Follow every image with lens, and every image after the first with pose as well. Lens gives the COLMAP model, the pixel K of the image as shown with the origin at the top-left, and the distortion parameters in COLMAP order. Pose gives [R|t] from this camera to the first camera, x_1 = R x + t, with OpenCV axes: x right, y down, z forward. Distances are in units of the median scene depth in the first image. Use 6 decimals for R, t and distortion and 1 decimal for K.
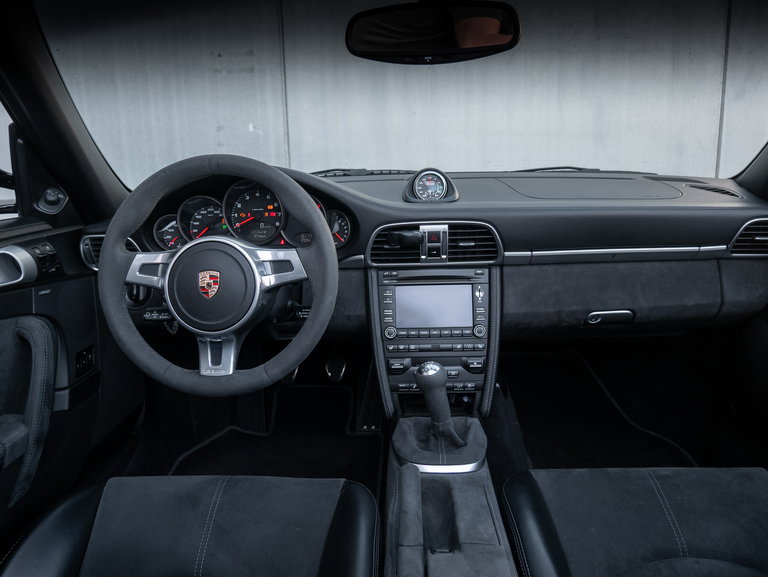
lens RADIAL K [[560.4, 0, 381.7], [0, 560.4, 286.3], [0, 0, 1]] dist [-0.053920, 0.003759]
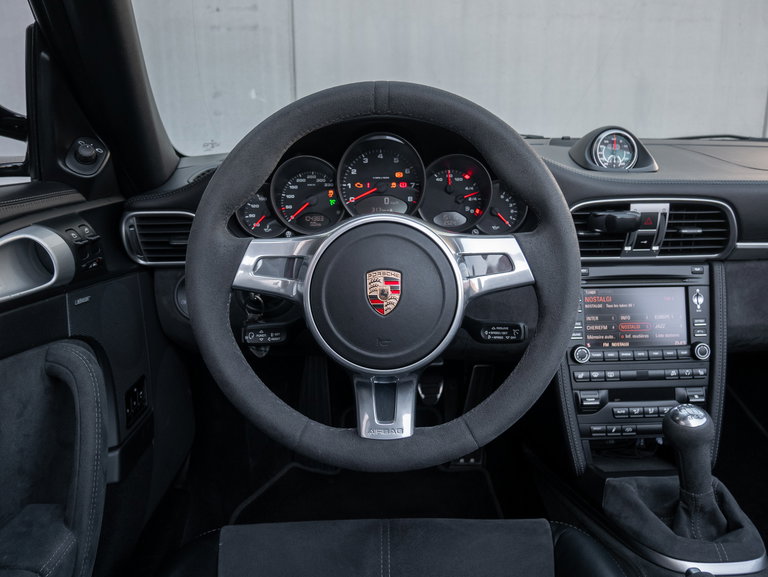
lens RADIAL K [[573.0, 0, 386.6], [0, 573.0, 284.4], [0, 0, 1]] dist [-0.058940, 0.005887]
pose [[0.997833, 0.002728, 0.065748, -0.284623], [-0.004083, 0.999782, 0.020473, -0.020566], [-0.065678, -0.020697, 0.997626, 0.308000]]
